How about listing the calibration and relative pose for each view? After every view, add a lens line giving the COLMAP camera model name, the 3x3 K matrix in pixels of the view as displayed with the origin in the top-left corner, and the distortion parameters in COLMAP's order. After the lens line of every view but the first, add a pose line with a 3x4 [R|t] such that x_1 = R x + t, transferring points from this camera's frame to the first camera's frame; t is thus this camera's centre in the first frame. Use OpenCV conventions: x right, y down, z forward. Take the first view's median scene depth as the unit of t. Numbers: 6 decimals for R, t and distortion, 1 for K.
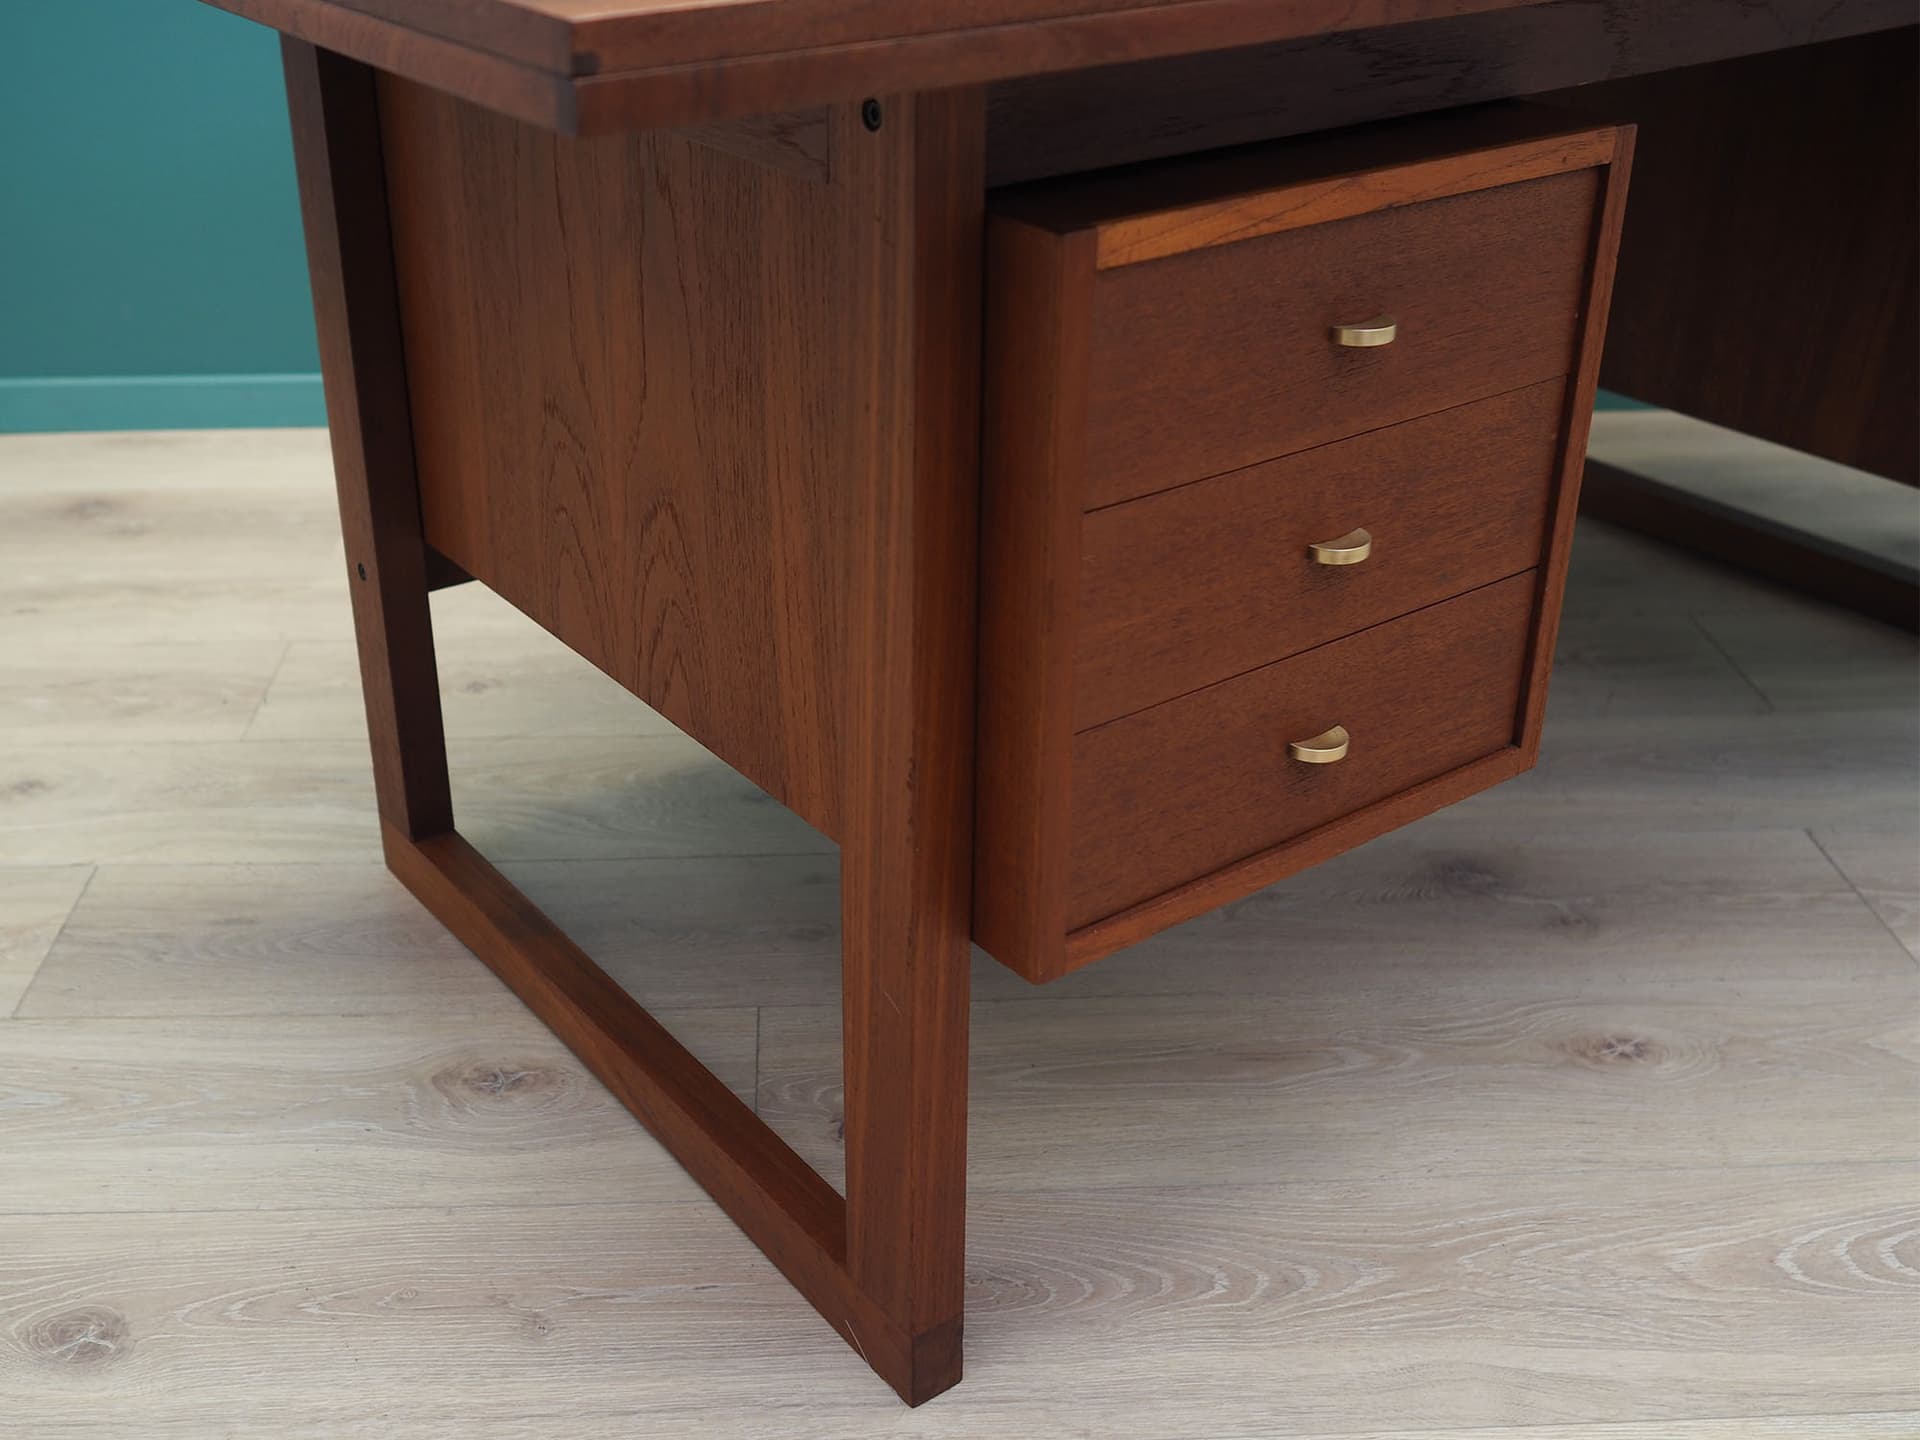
lens RADIAL K [[2100.9, 0, 911.0], [0, 2100.9, 707.7], [0, 0, 1]] dist [-0.016111, -0.002383]
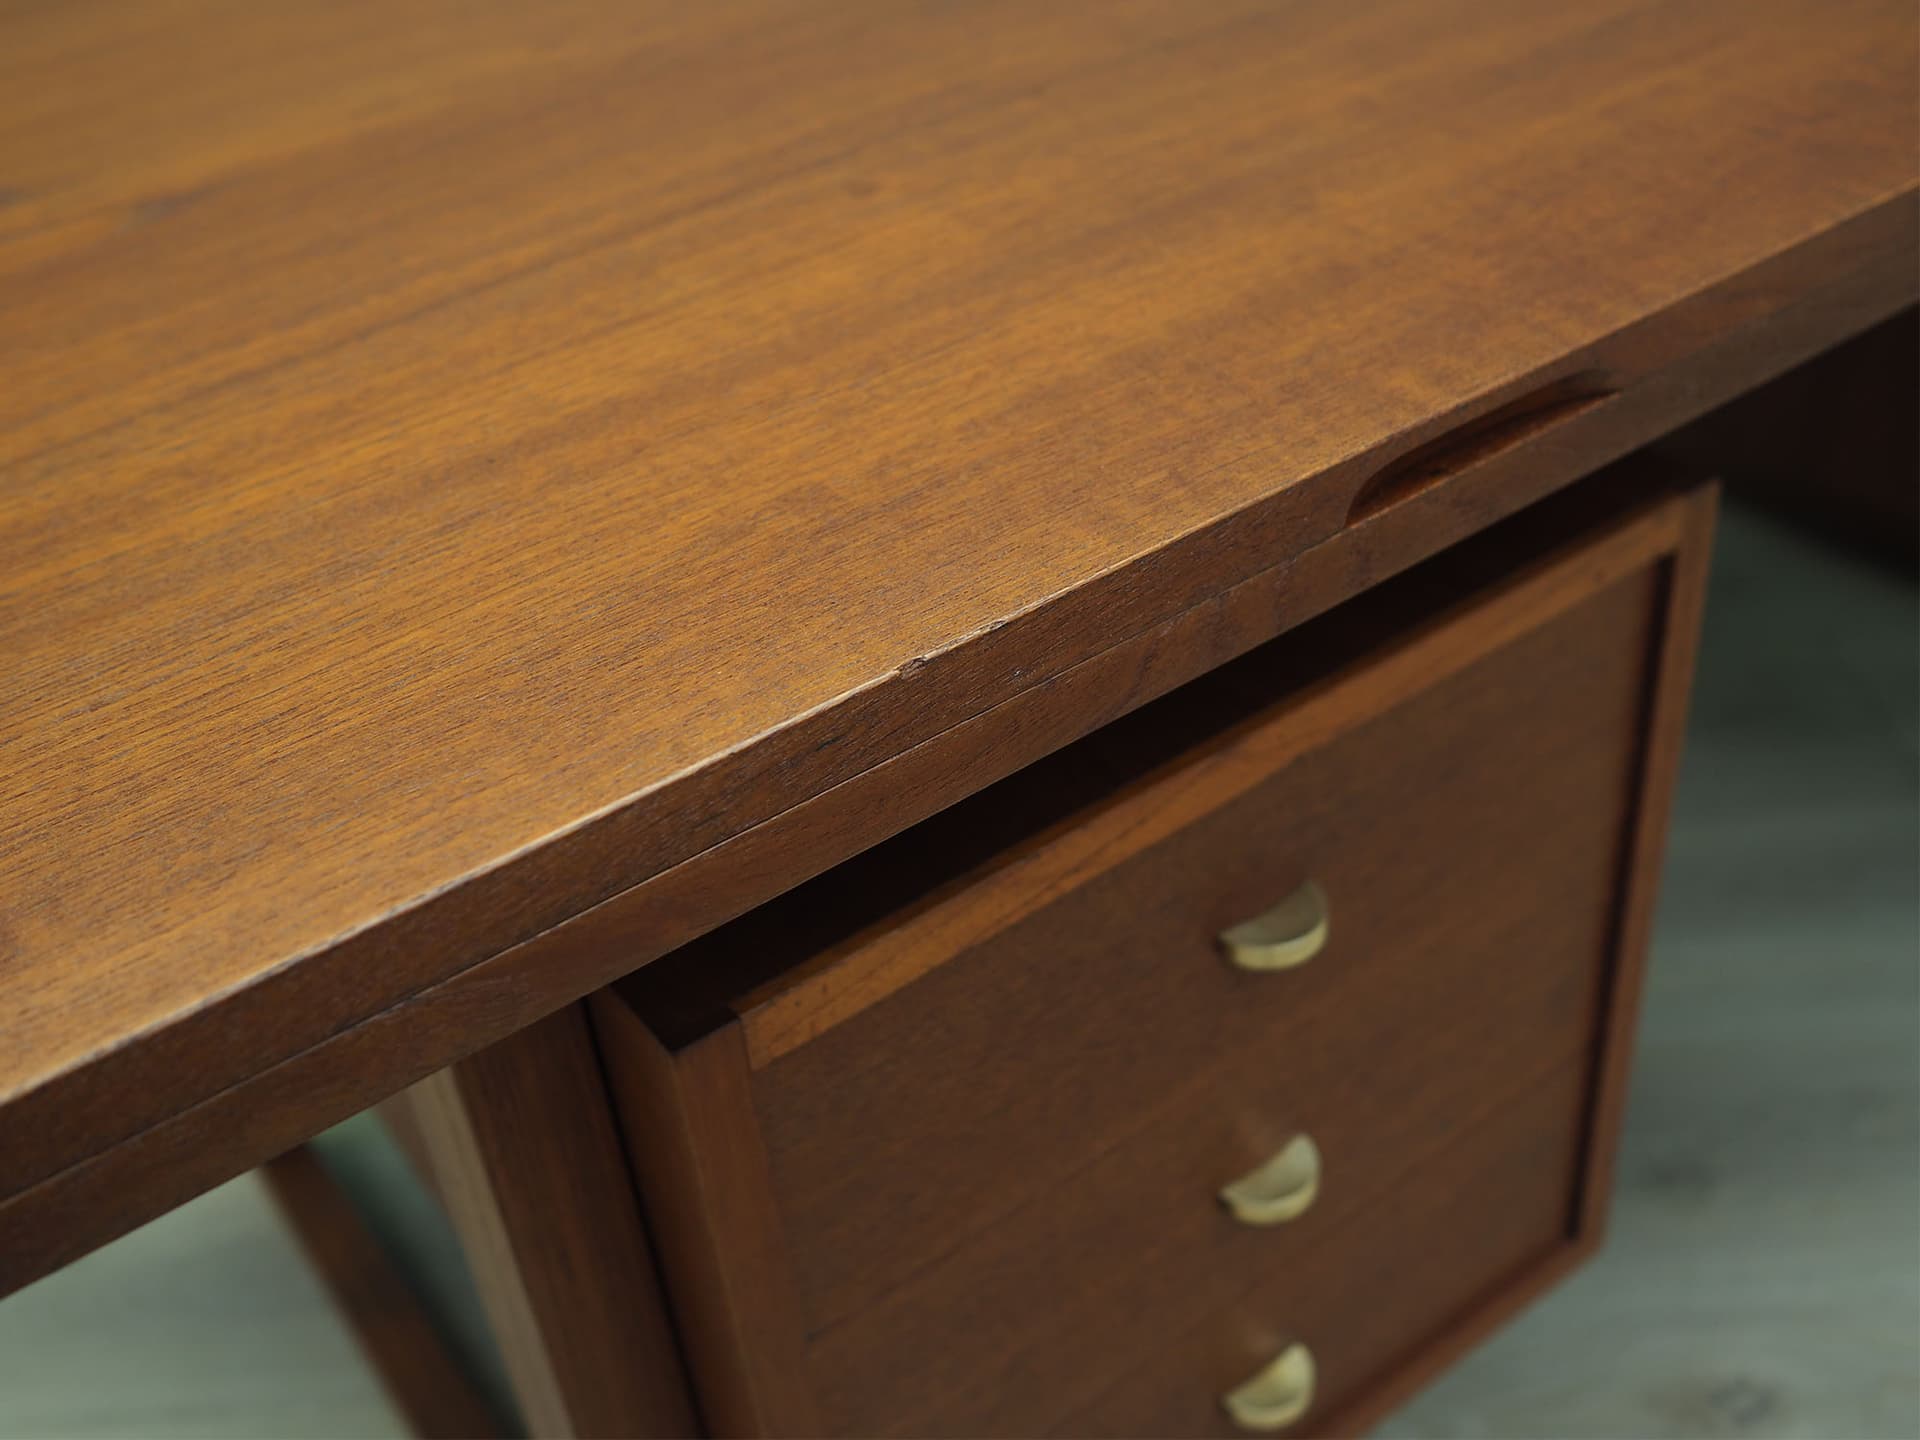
lens RADIAL K [[2087.9, 0, 999.5], [0, 2087.9, 718.8], [0, 0, 1]] dist [-0.027753, -0.033142]
pose [[0.997196, -0.066059, -0.035151, 0.132808], [0.070598, 0.986268, 0.149301, -0.279674], [0.024805, -0.151364, 0.988167, 0.327748]]
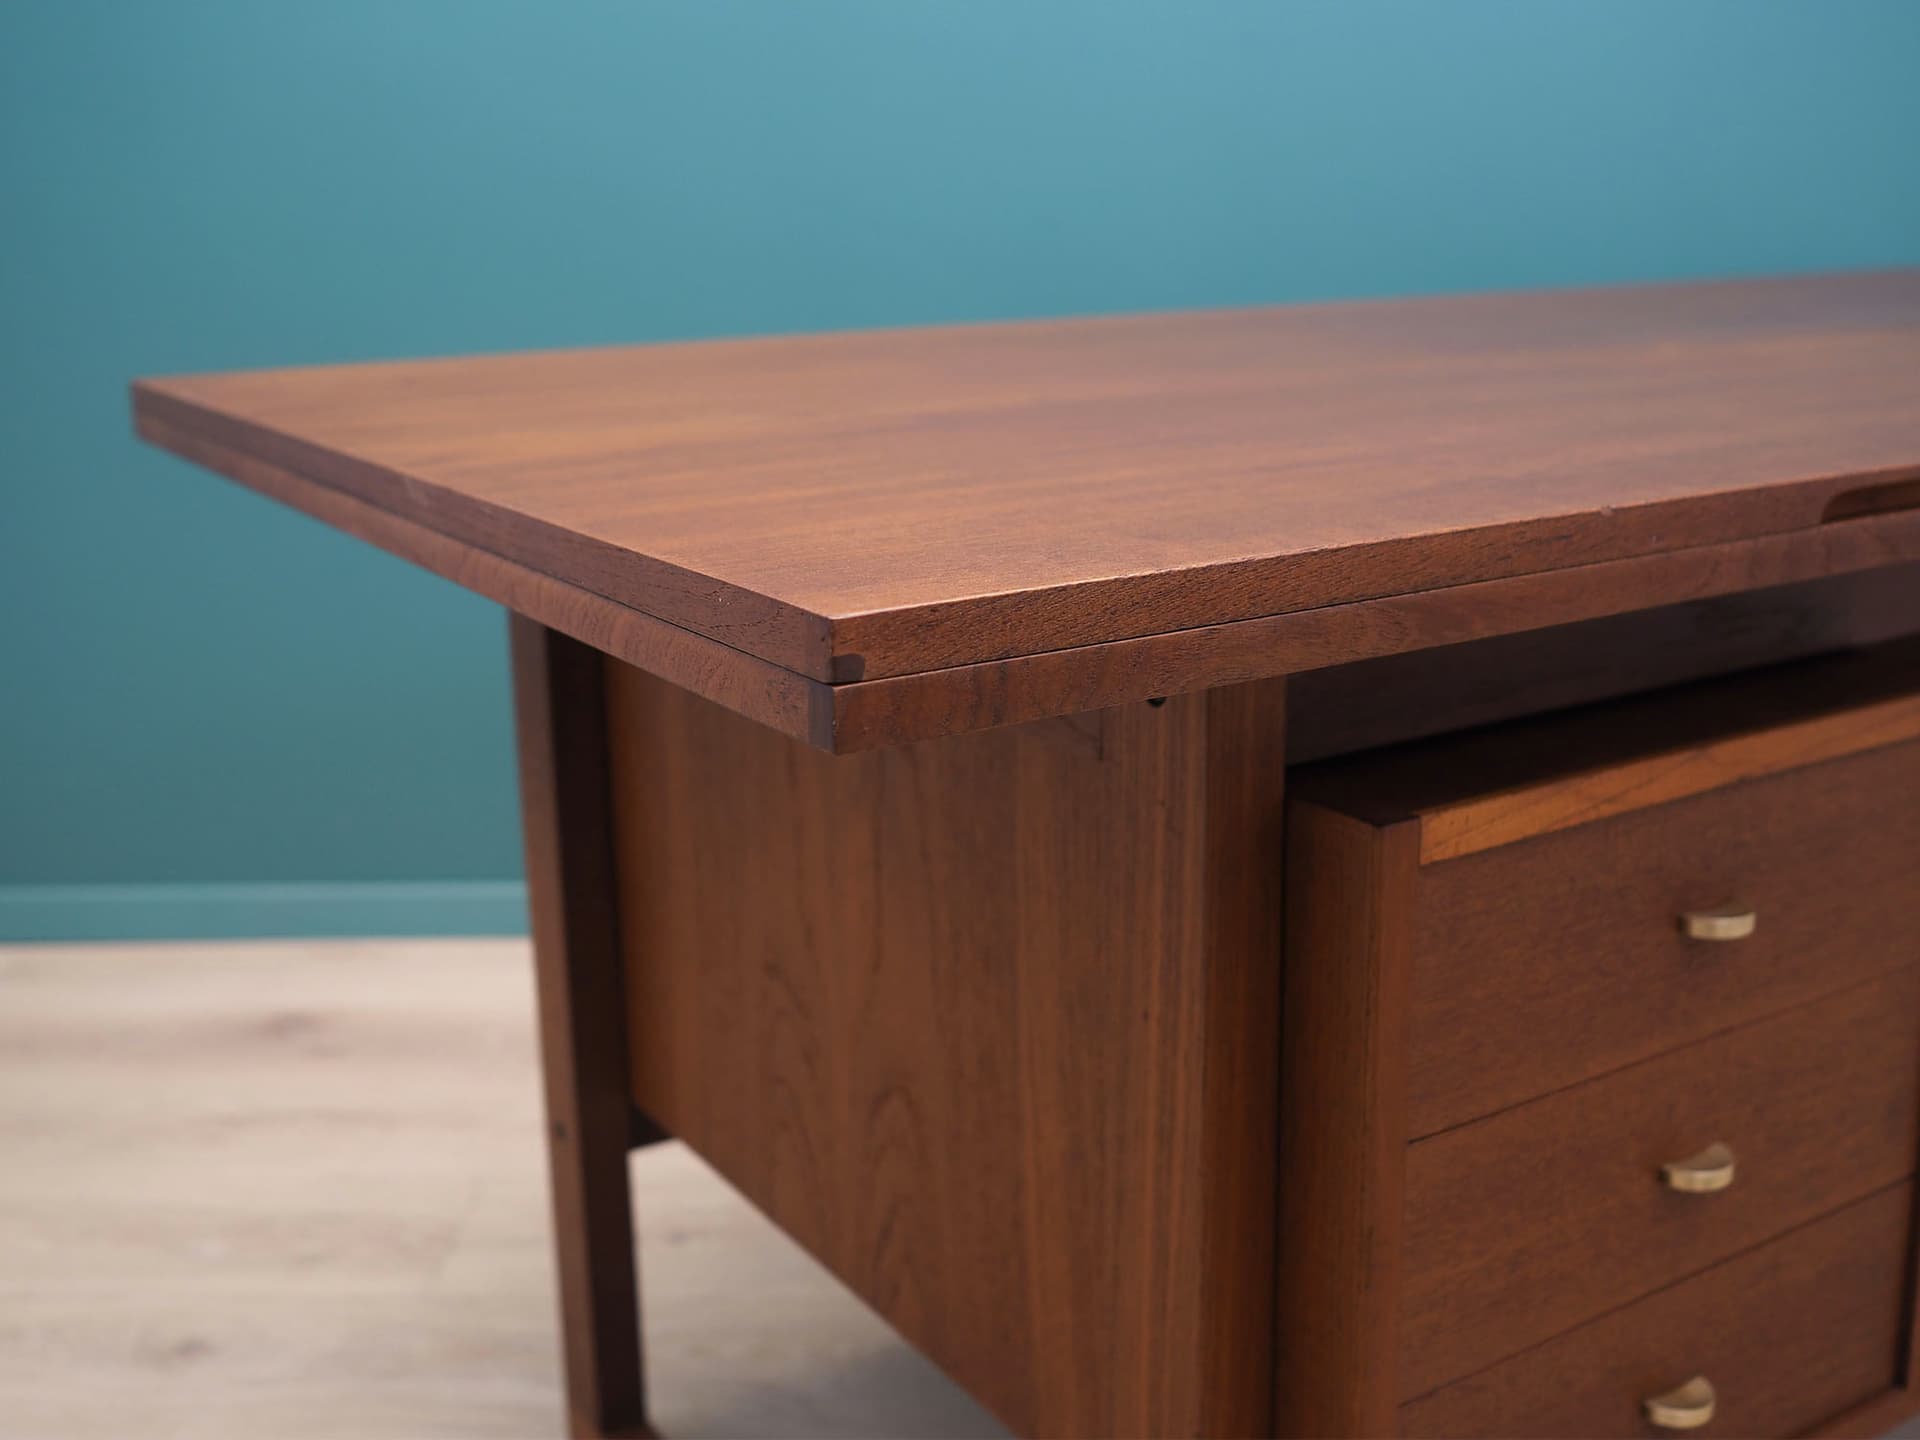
lens RADIAL K [[2087.9, 0, 999.5], [0, 2087.9, 718.8], [0, 0, 1]] dist [-0.027753, -0.033142]
pose [[0.998628, -0.002403, -0.052313, -0.027925], [-0.008978, 0.976299, -0.216238, -0.059219], [0.051593, 0.216411, 0.974938, 0.107952]]
